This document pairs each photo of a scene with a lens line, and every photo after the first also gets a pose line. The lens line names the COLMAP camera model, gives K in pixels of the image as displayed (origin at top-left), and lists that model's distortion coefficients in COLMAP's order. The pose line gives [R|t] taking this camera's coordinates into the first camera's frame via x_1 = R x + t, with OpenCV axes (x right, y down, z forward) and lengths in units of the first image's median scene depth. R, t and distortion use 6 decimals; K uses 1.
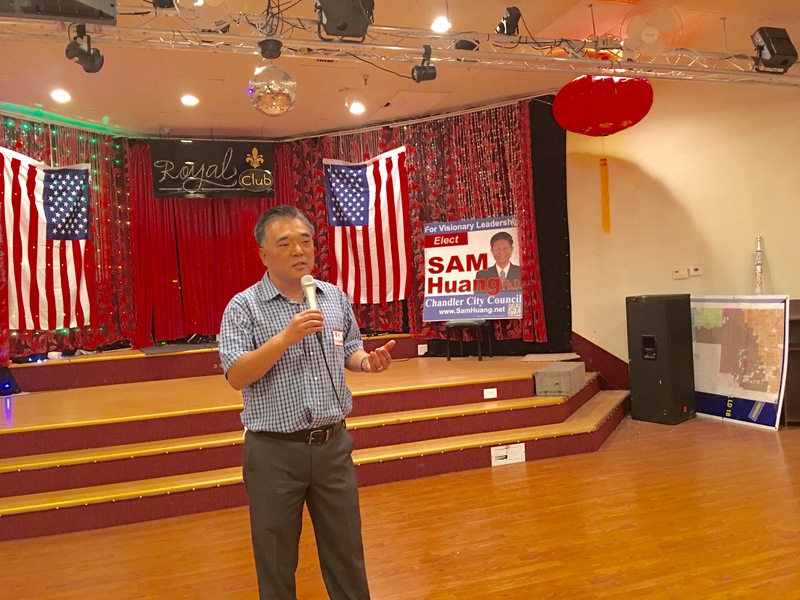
lens RADIAL K [[677.1, 0, 396.2], [0, 677.1, 285.2], [0, 0, 1]] dist [0.039444, -0.009245]
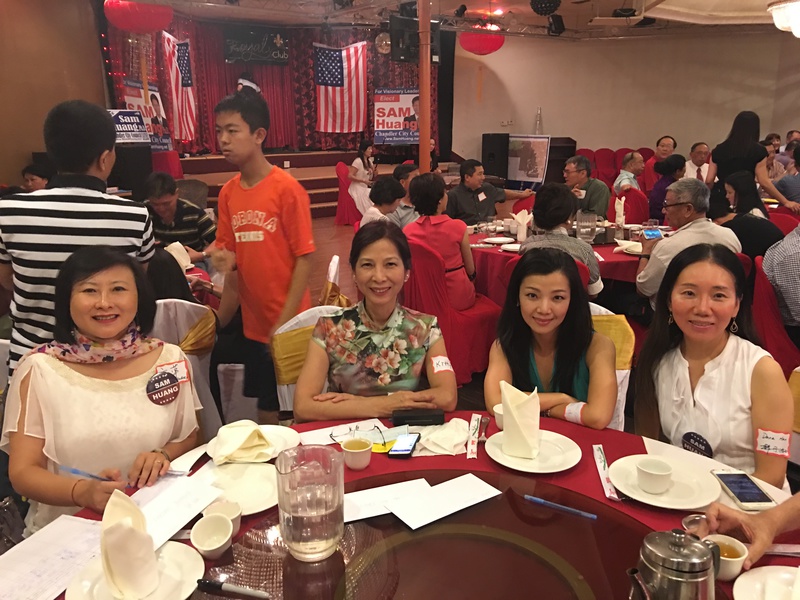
lens RADIAL K [[677.1, 0, 396.2], [0, 677.1, 285.2], [0, 0, 1]] dist [0.039444, -0.009245]
pose [[0.943749, -0.035104, 0.328794, -0.540175], [-0.042176, 0.973448, 0.224991, 0.010466], [-0.327962, -0.226202, 0.917210, -0.820206]]
